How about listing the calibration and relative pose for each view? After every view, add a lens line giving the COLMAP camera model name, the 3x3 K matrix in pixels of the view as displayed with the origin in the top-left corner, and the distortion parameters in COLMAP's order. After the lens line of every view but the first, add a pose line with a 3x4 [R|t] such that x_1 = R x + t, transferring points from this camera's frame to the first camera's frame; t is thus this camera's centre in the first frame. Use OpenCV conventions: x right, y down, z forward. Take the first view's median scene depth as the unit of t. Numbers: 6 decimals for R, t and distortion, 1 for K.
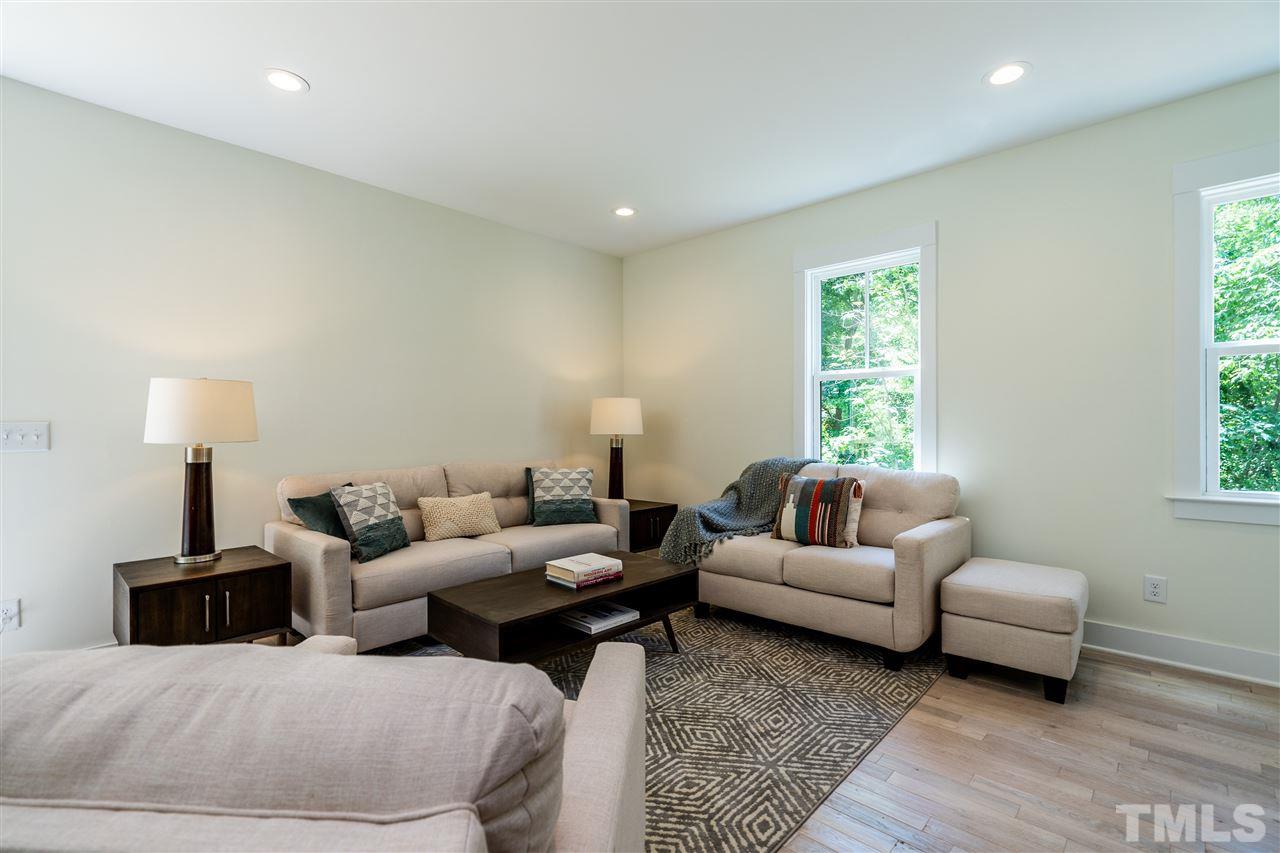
lens RADIAL K [[586.3, 0, 640.0], [0, 586.3, 424.2], [0, 0, 1]] dist [-0.002760, 0.000313]
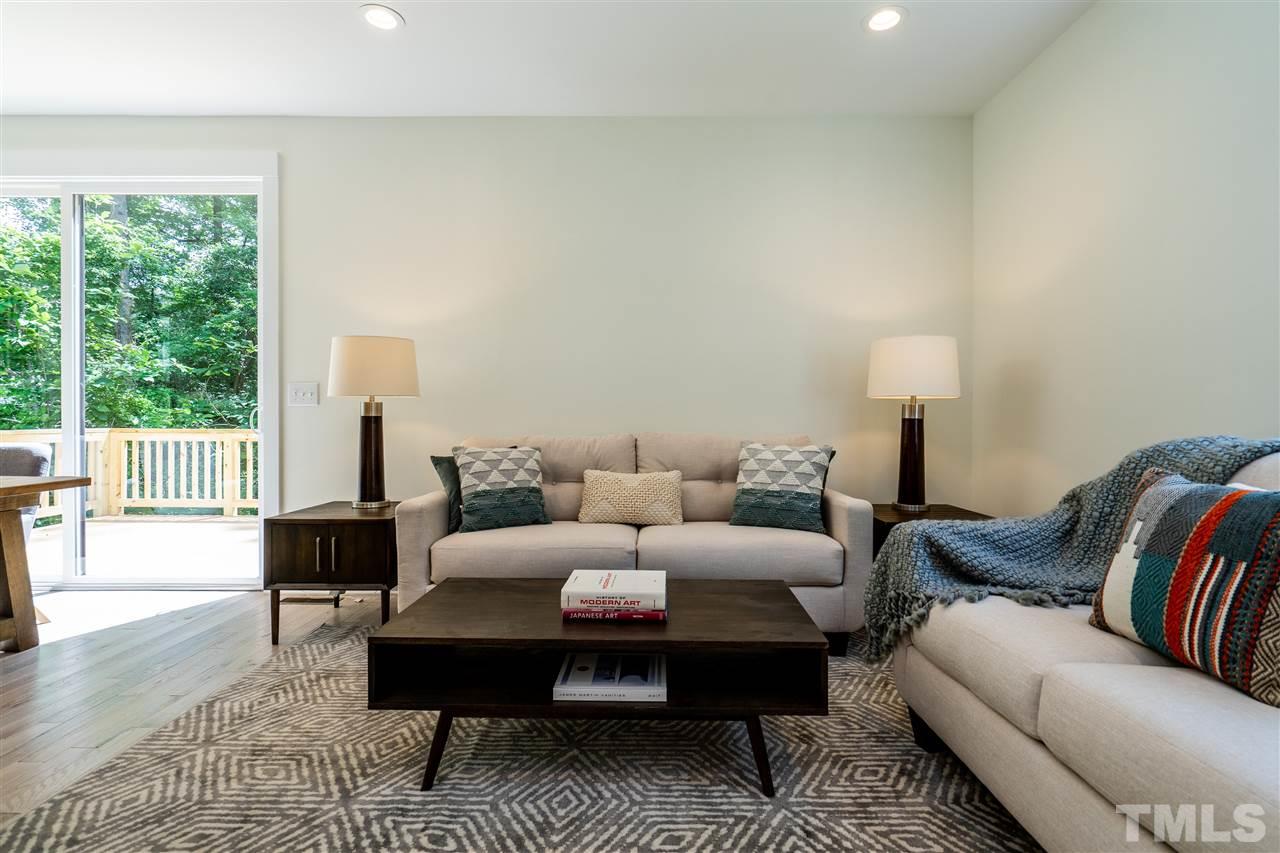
lens RADIAL K [[612.8, 0, 646.3], [0, 612.8, 422.7], [0, 0, 1]] dist [-0.004001, 0.000529]
pose [[0.678101, 0.009434, -0.734908, 0.328695], [-0.002022, 0.999938, 0.010970, 0.050251], [0.734966, -0.005952, 0.678078, 0.482557]]
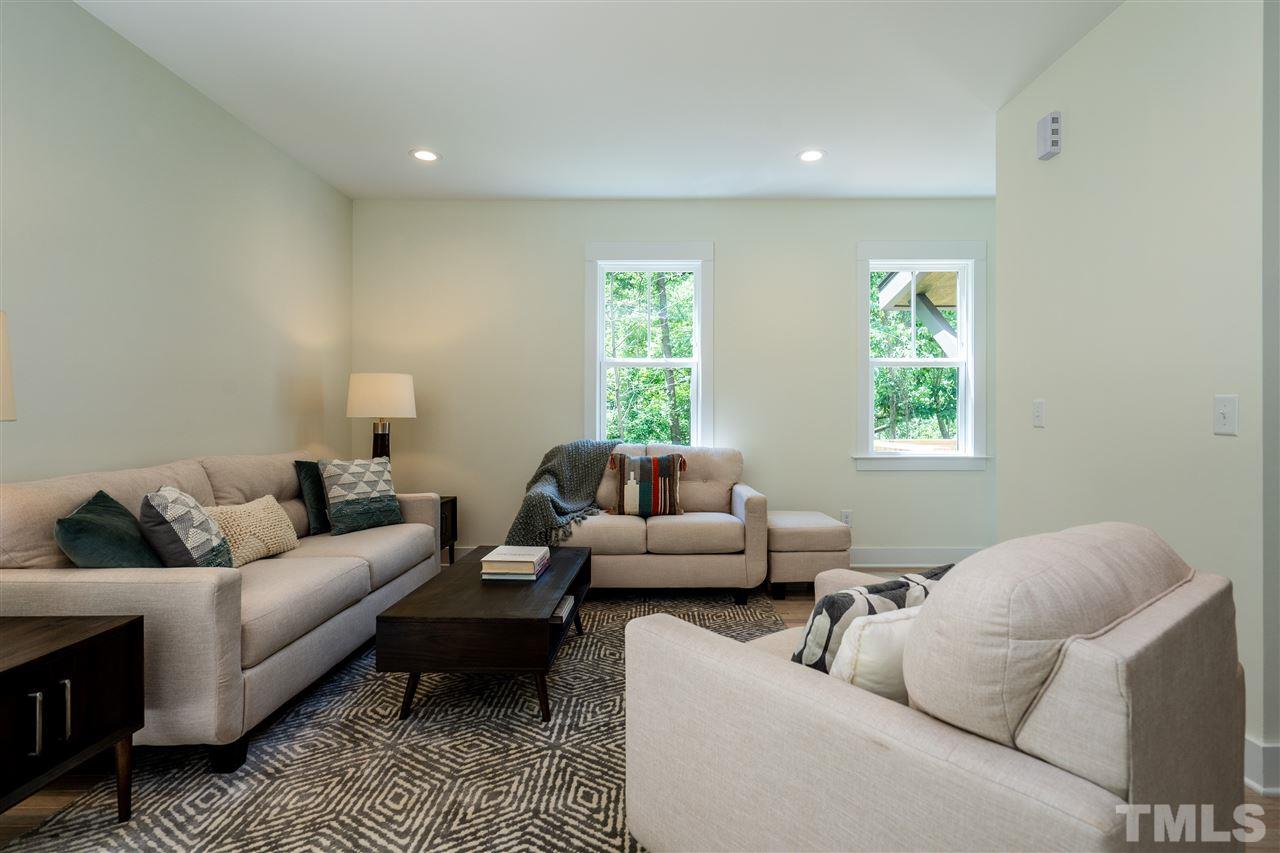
lens RADIAL K [[638.0, 0, 653.4], [0, 638.0, 421.6], [0, 0, 1]] dist [0.002201, 0.000461]
pose [[0.733705, -0.000289, 0.679468, -0.501281], [-0.007268, 0.999939, 0.008273, 0.016673], [-0.679429, -0.011008, 0.733659, 0.110808]]
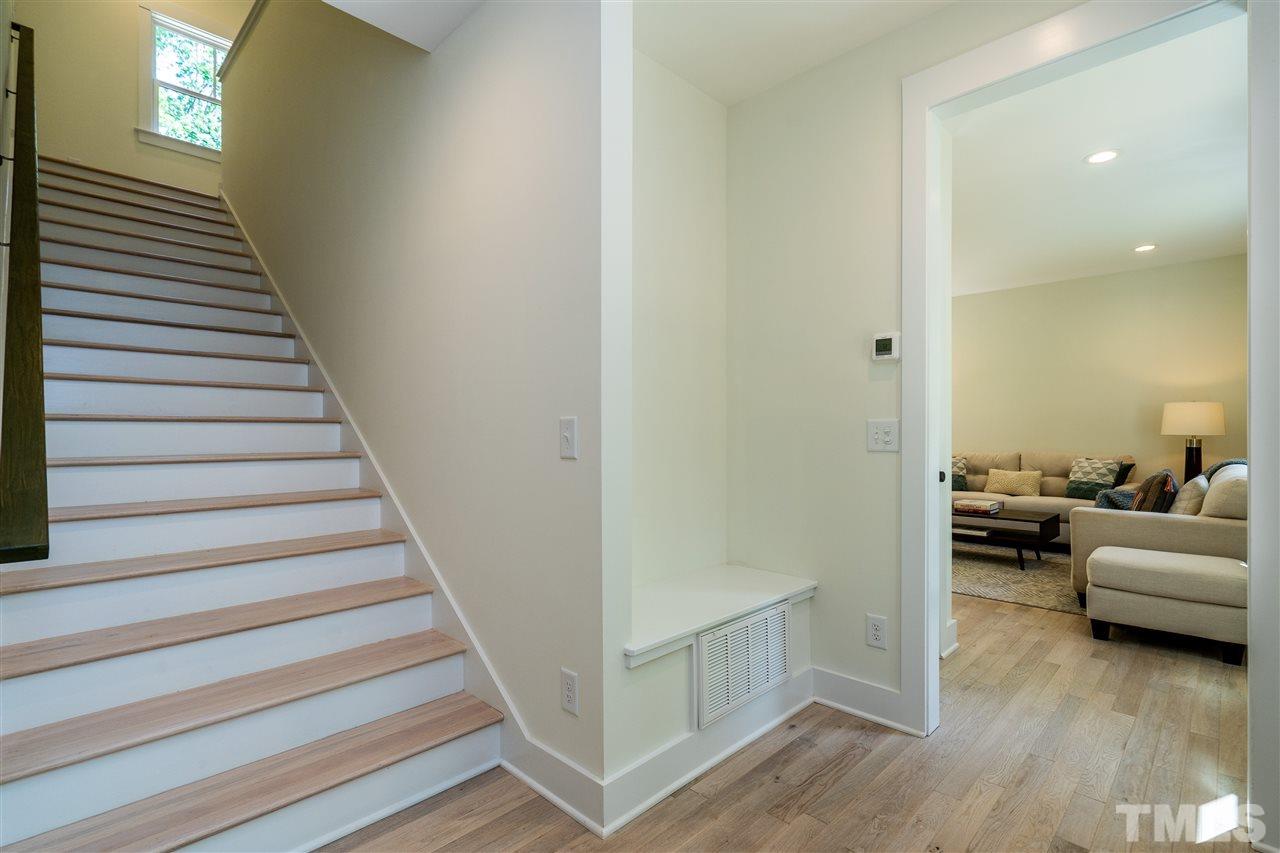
lens RADIAL K [[598.9, 0, 651.4], [0, 598.9, 430.7], [0, 0, 1]] dist [0.001371, 0.000539]
pose [[-0.026496, 0.003689, -0.999642, 1.492590], [0.008863, 0.999955, 0.003455, -0.004879], [0.999610, -0.008768, -0.026527, 0.026829]]
